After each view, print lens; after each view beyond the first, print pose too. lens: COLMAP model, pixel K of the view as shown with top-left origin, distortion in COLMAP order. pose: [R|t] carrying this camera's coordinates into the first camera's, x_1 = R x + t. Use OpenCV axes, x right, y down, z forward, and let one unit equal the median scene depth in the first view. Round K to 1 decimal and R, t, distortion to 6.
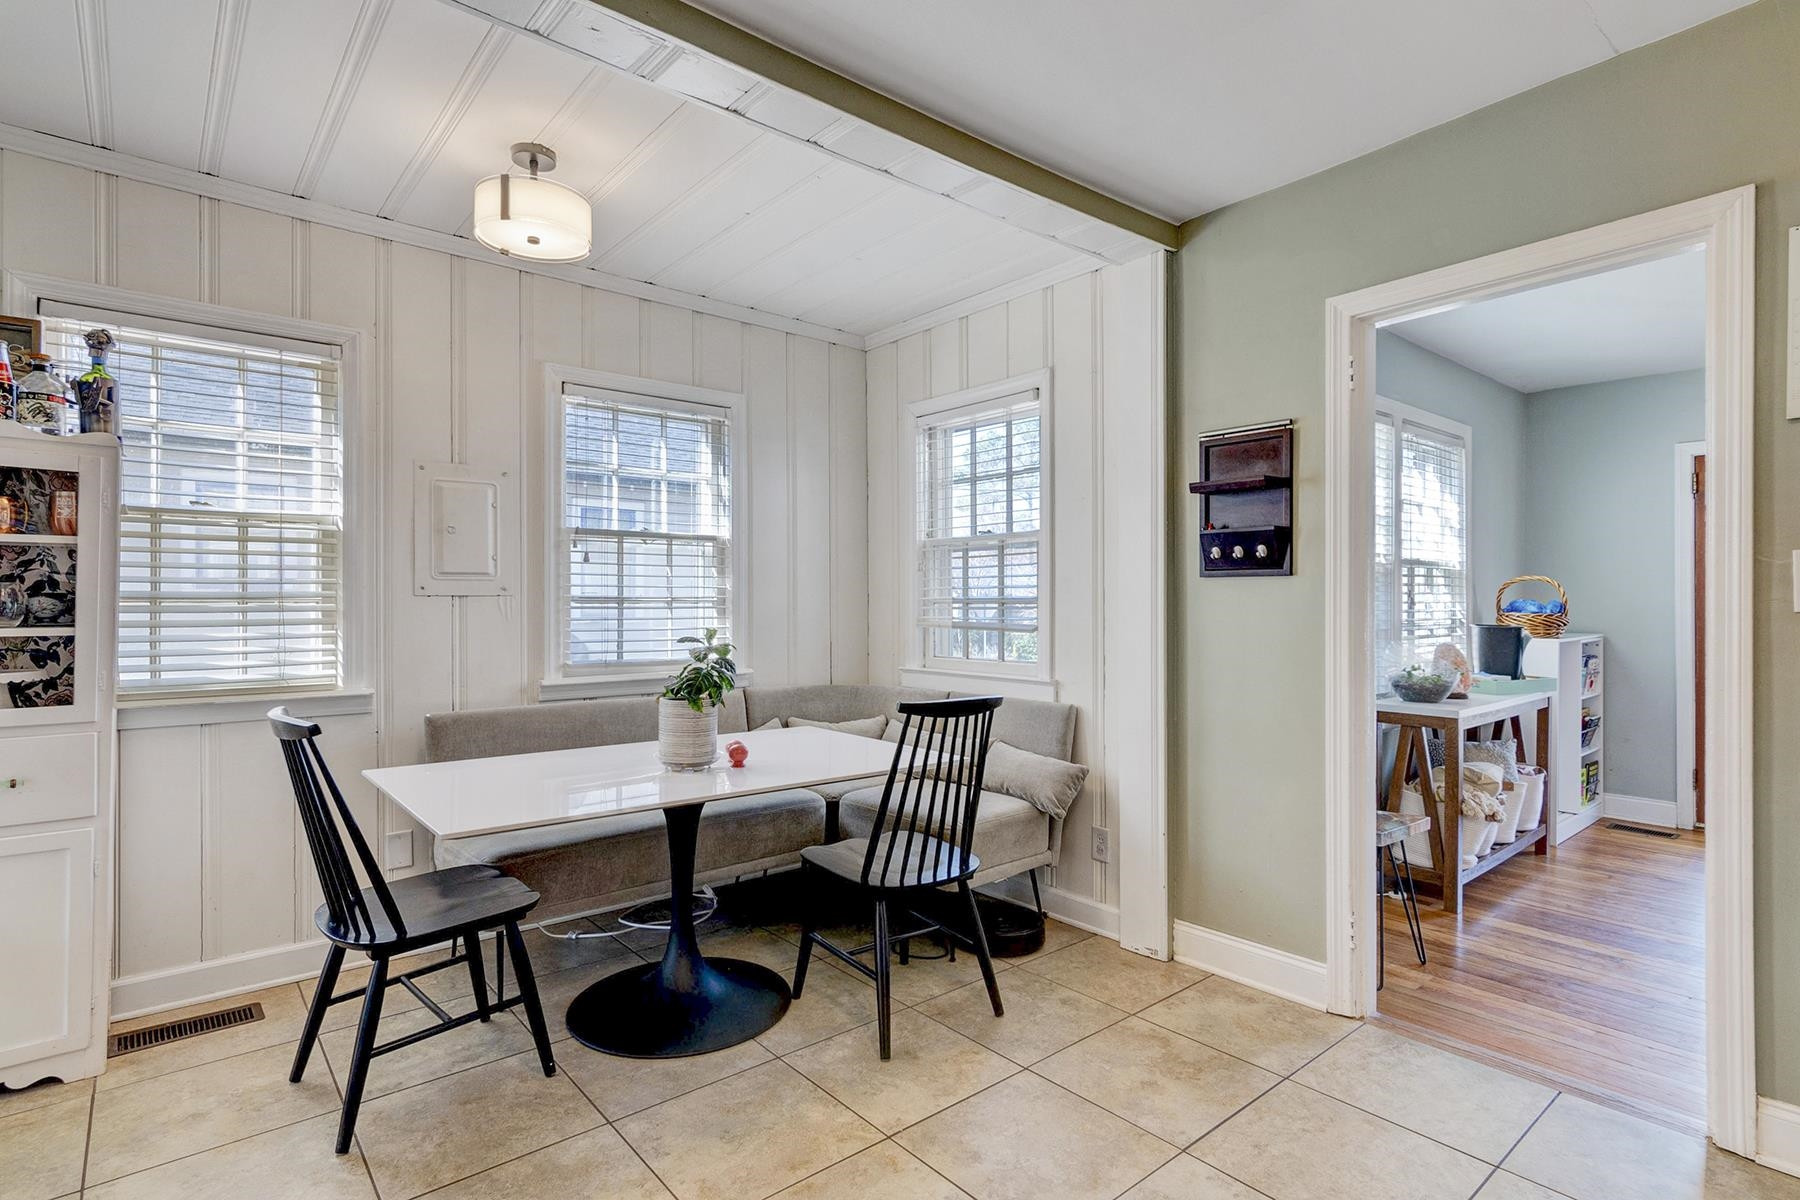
lens RADIAL K [[900.0, 0, 896.4], [0, 900.0, 602.8], [0, 0, 1]] dist [0.004031, 0.000414]
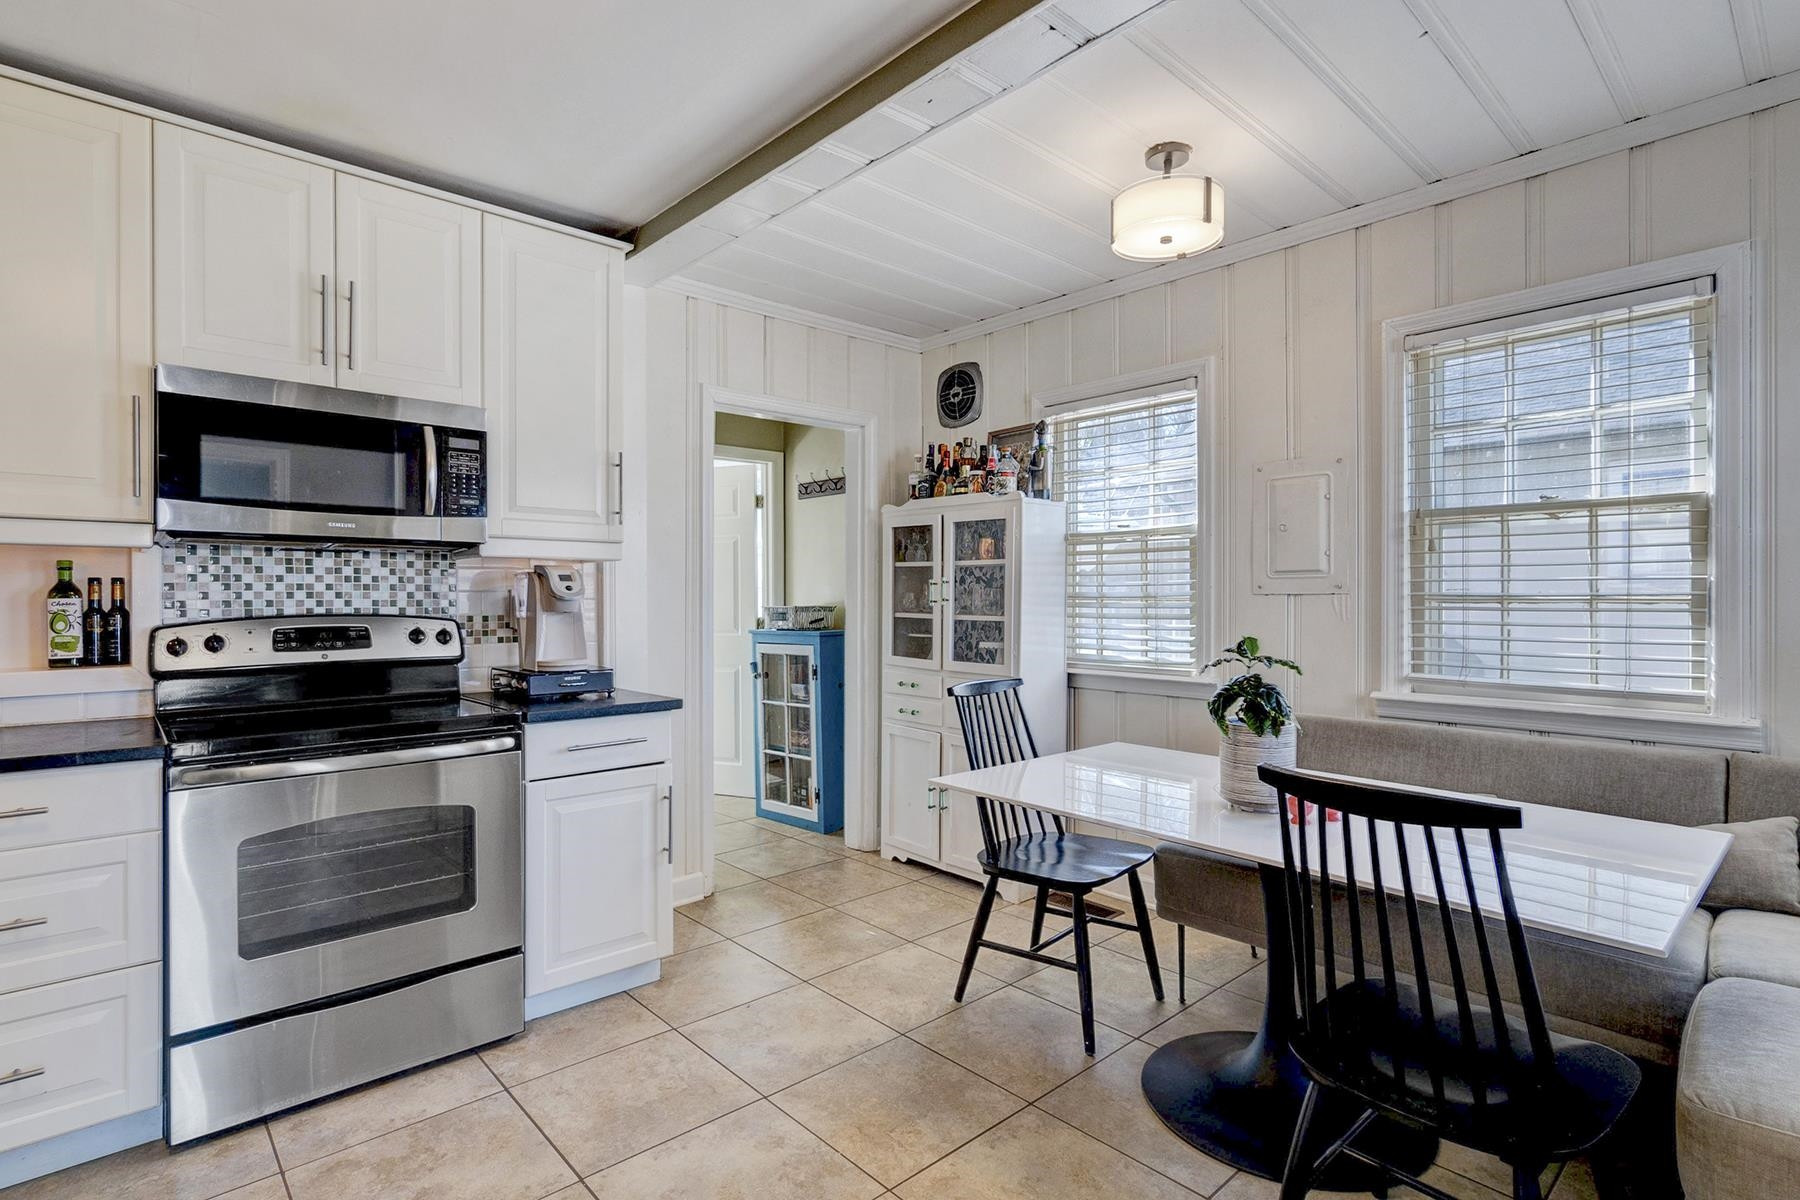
lens RADIAL K [[910.0, 0, 916.6], [0, 910.0, 600.7], [0, 0, 1]] dist [-0.002216, 0.001809]
pose [[0.025445, 0.003837, -0.999669, 0.501087], [-0.000446, 0.999993, 0.003827, -0.004508], [0.999676, 0.000349, 0.025446, 0.582746]]
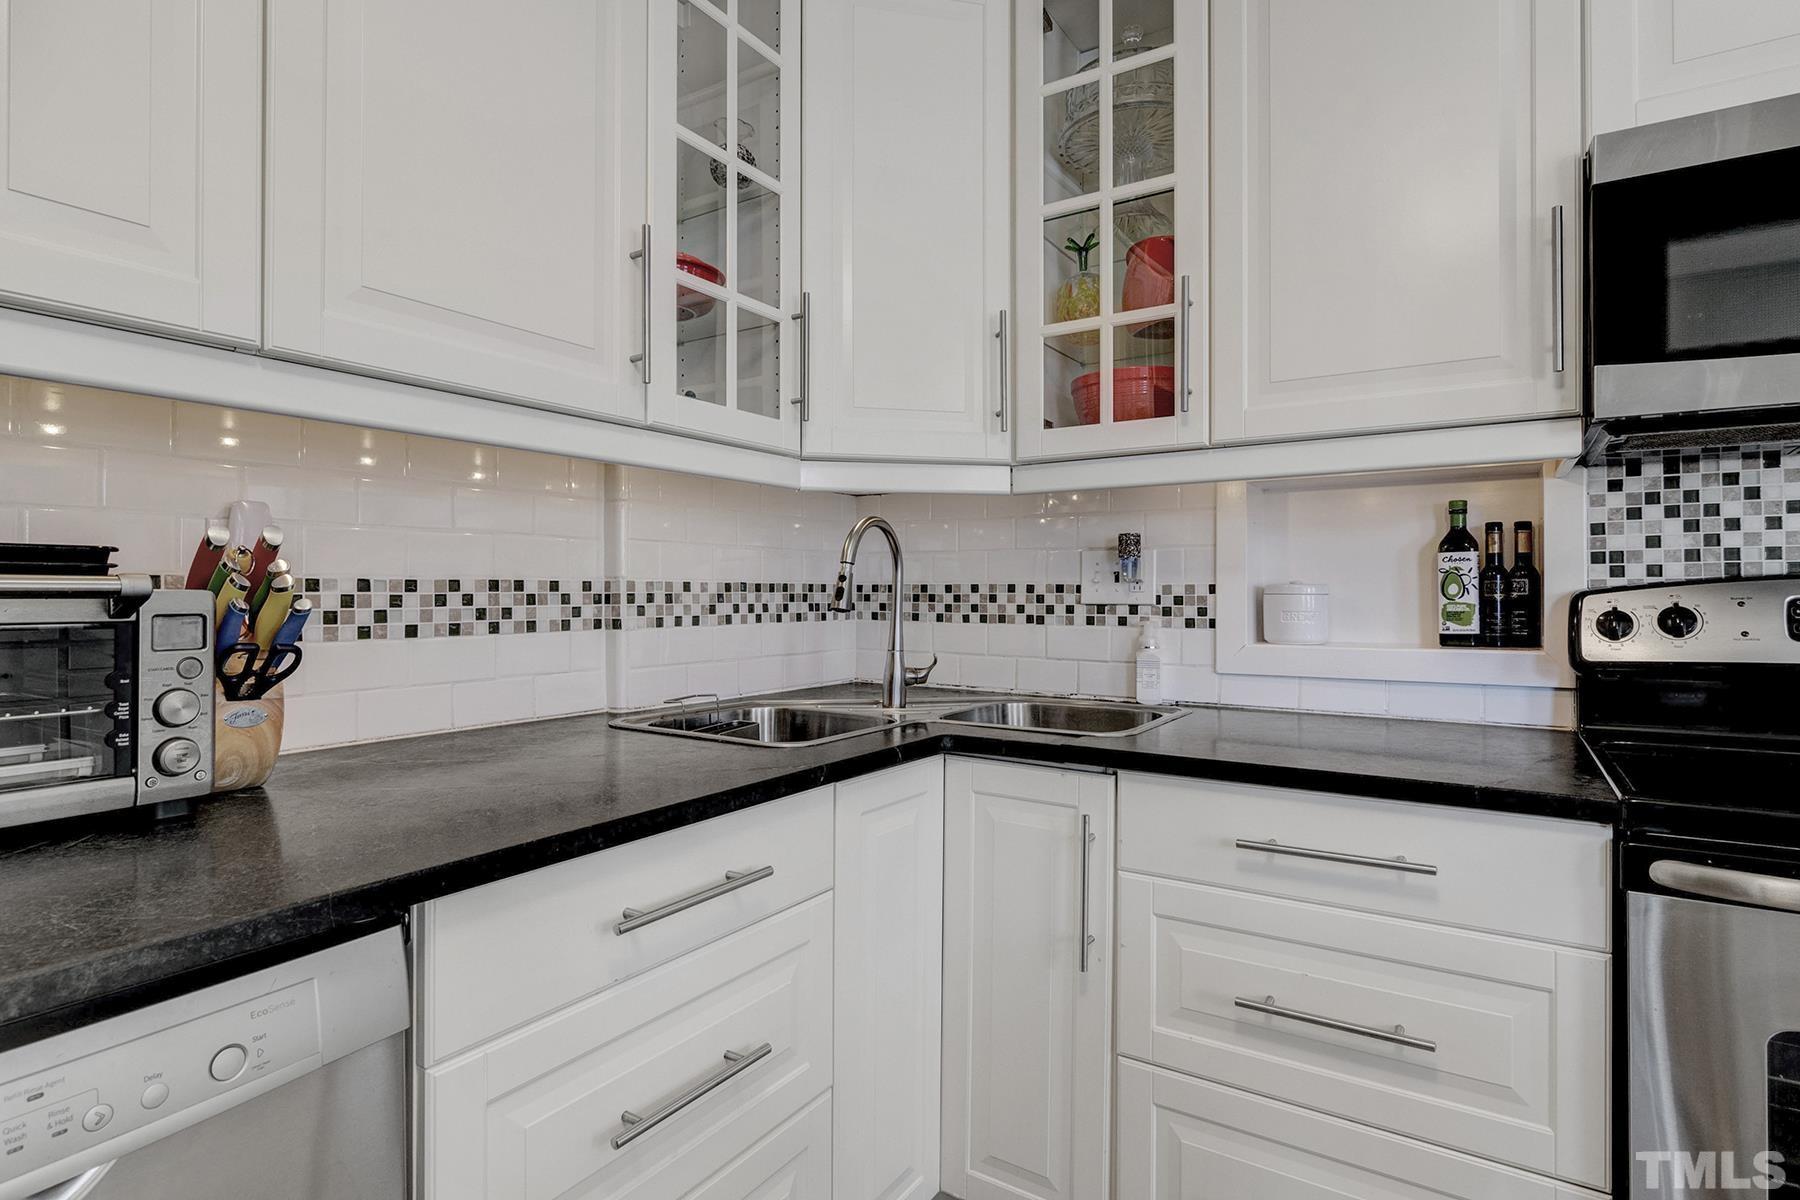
lens RADIAL K [[905.3, 0, 893.5], [0, 905.3, 581.4], [0, 0, 1]] dist [-0.006669, -0.002590]
pose [[-0.958710, -0.004576, -0.284349, 0.181300], [-0.001978, 0.999954, -0.009425, 0.023453], [0.284379, -0.008474, -0.958675, 0.294448]]
